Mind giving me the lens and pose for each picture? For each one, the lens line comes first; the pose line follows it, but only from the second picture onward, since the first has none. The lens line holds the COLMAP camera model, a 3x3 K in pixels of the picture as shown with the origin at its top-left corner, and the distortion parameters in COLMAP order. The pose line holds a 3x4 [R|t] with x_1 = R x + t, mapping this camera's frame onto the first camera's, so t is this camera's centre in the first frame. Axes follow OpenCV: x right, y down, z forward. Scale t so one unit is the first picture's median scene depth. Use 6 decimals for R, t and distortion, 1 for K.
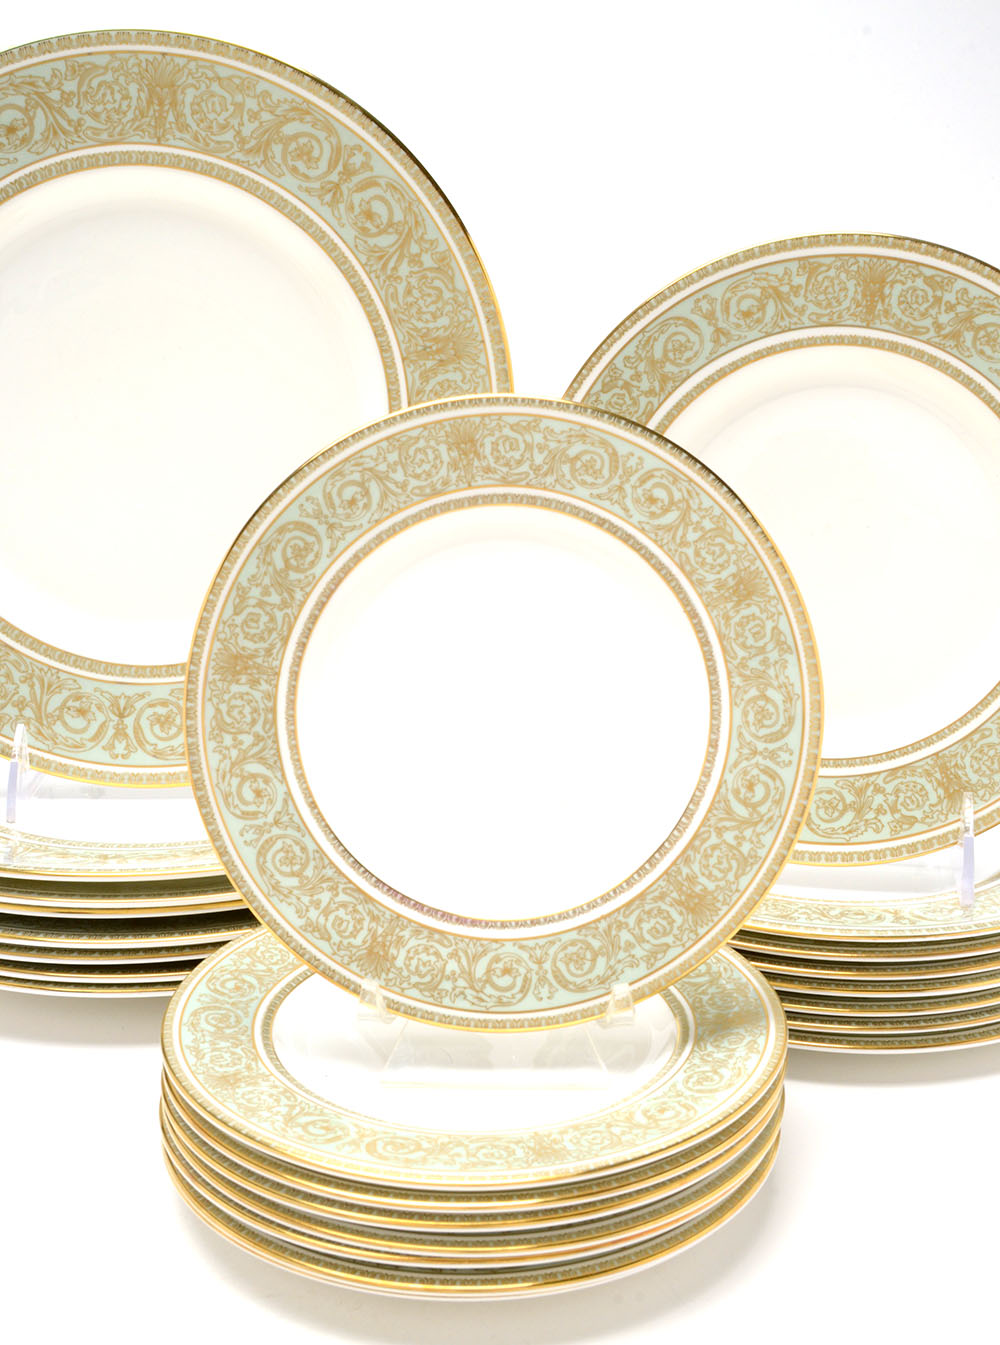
lens RADIAL K [[1530.0, 0, 497.0], [0, 1530.0, 699.6], [0, 0, 1]] dist [-0.086826, 0.058268]
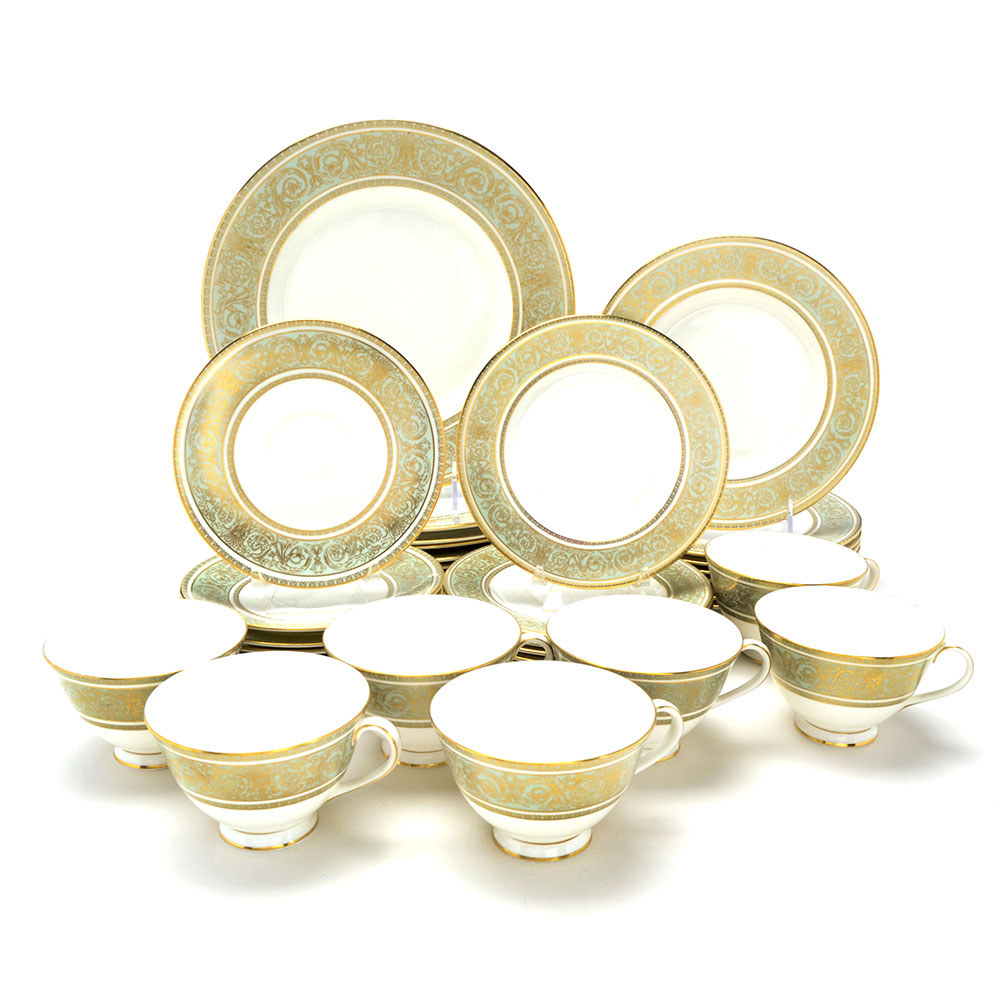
lens RADIAL K [[1179.5, 0, 530.2], [0, 1179.5, 514.0], [0, 0, 1]] dist [-0.093901, -0.000790]
pose [[0.996913, 0.005083, 0.078352, -0.227638], [-0.007572, 0.999475, 0.031497, 0.045218], [-0.078151, -0.031993, 0.996428, -0.764768]]
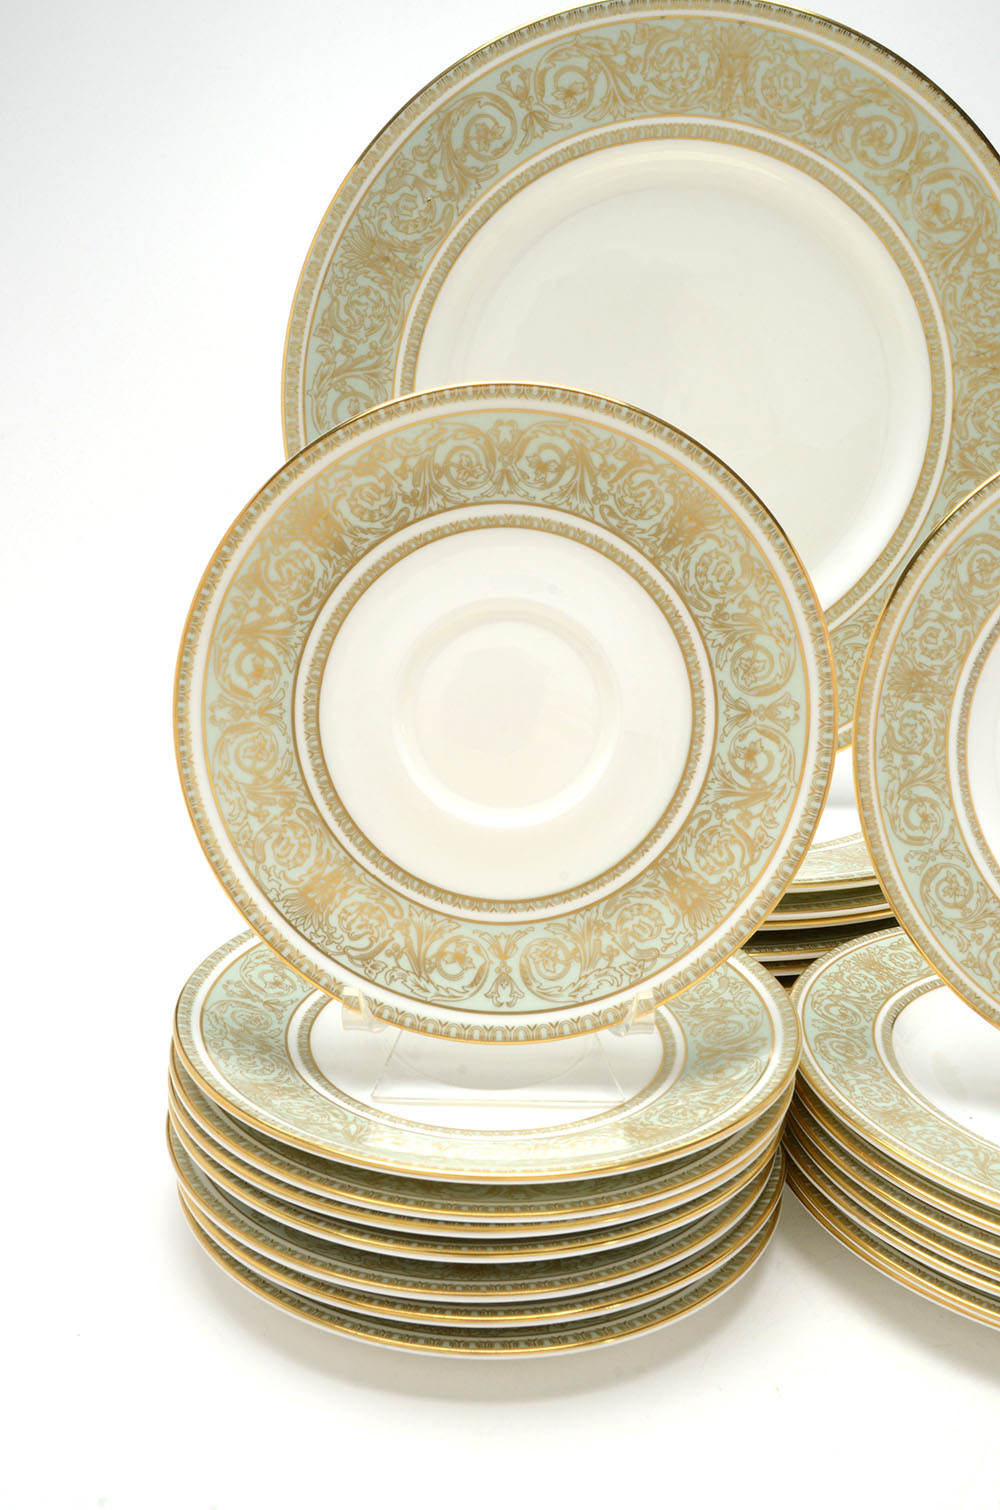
lens RADIAL K [[1536.1, 0, 500.0], [0, 1536.1, 755.0], [0, 0, 1]] dist [-0.059090, 0.013368]
pose [[0.995137, 0.074251, -0.064729, -0.351461], [-0.071943, 0.996712, 0.037284, 0.005694], [0.067285, -0.032446, 0.997206, 0.034767]]
